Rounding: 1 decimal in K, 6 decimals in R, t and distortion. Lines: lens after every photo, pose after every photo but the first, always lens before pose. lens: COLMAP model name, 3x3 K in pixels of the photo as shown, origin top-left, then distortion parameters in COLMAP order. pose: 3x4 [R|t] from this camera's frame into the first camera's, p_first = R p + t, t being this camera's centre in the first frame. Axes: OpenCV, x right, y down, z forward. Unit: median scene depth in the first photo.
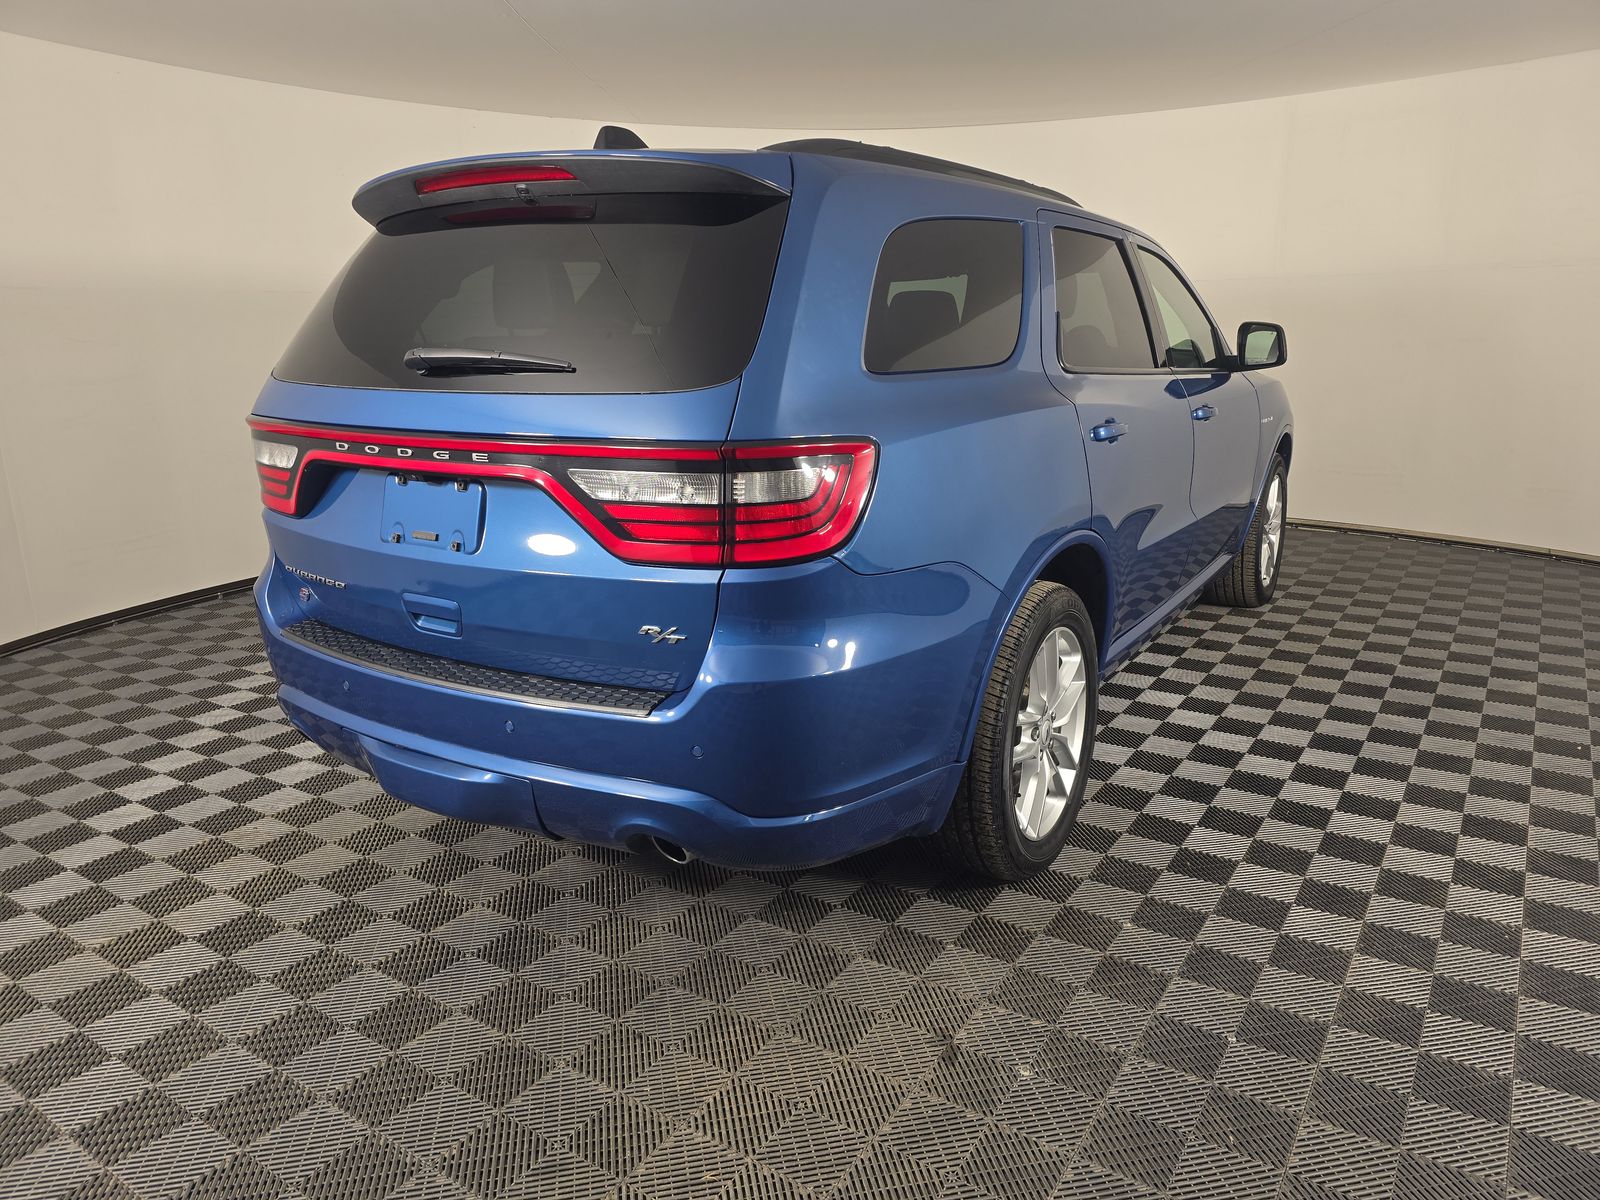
lens RADIAL K [[1057.9, 0, 802.9], [0, 1057.9, 609.0], [0, 0, 1]] dist [0.040712, -0.041604]
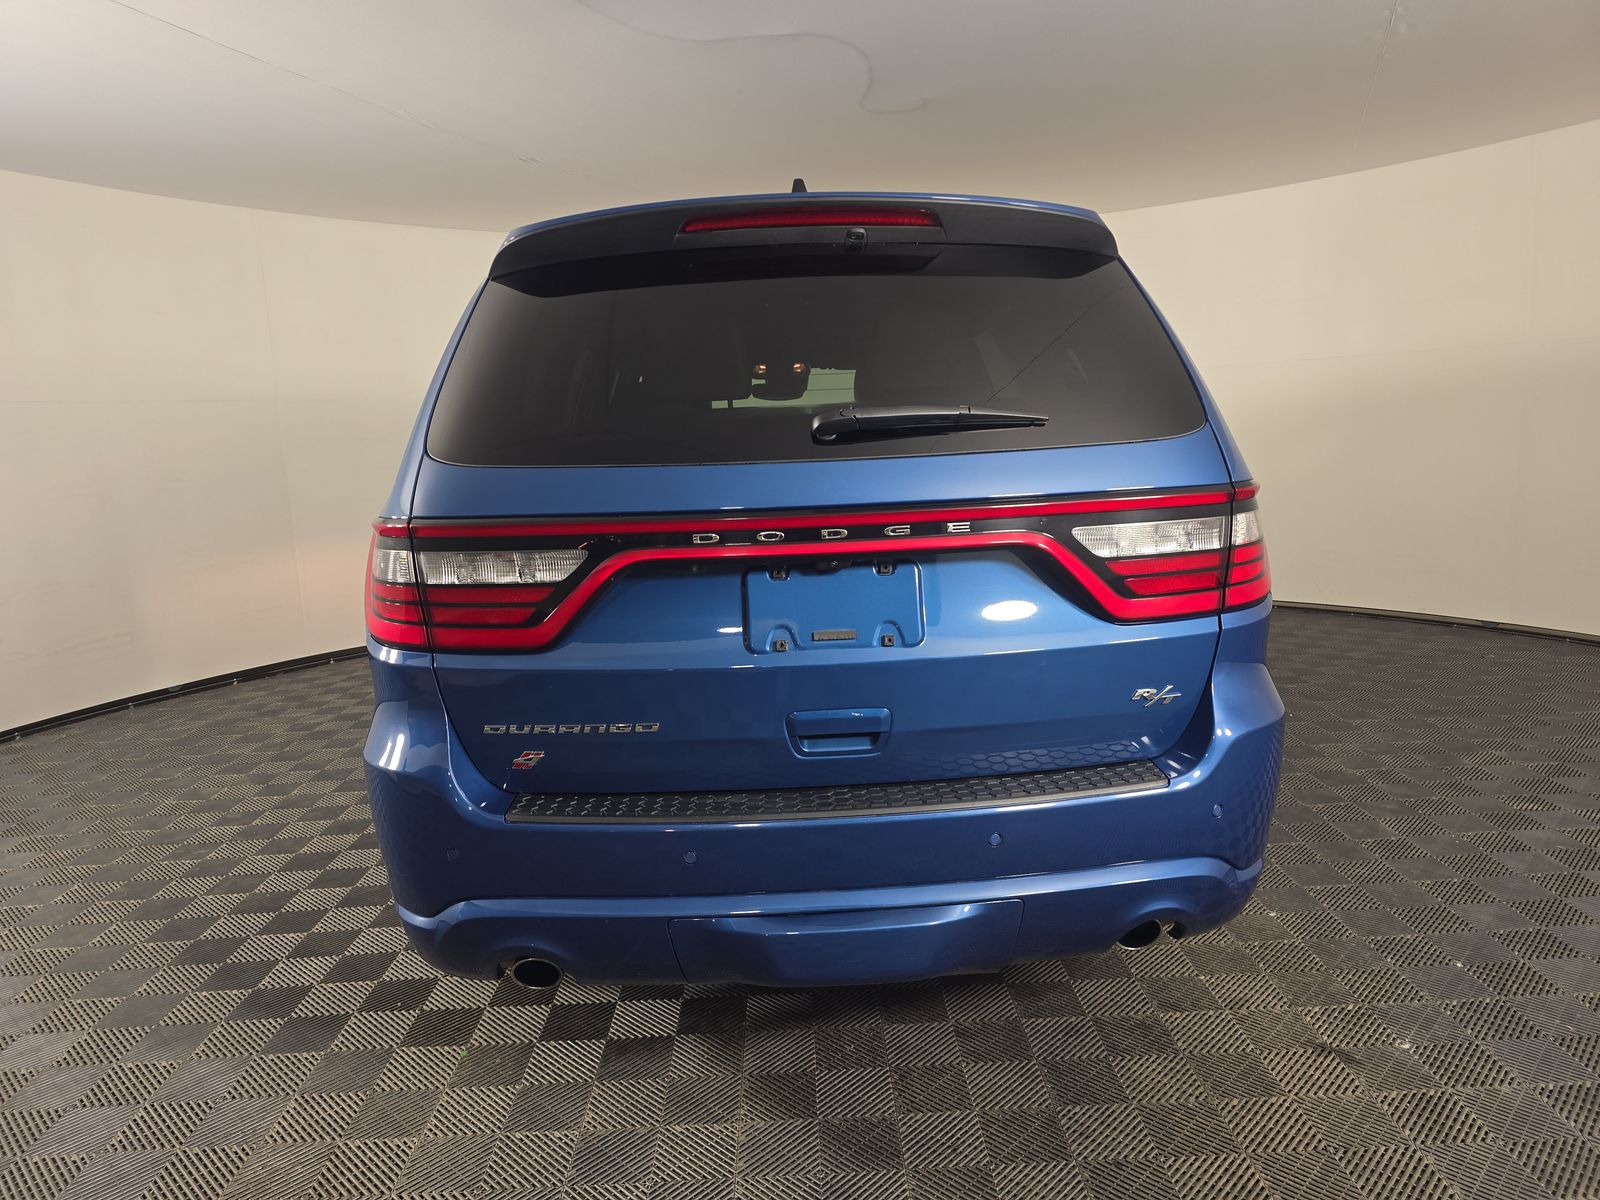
lens RADIAL K [[1057.9, 0, 798.2], [0, 1057.9, 585.4], [0, 0, 1]] dist [0.040712, -0.041604]
pose [[0.863727, -0.115069, 0.490647, -0.849465], [0.170116, 0.983010, -0.068930, -0.060593], [-0.474380, 0.143004, 0.868628, 0.329710]]
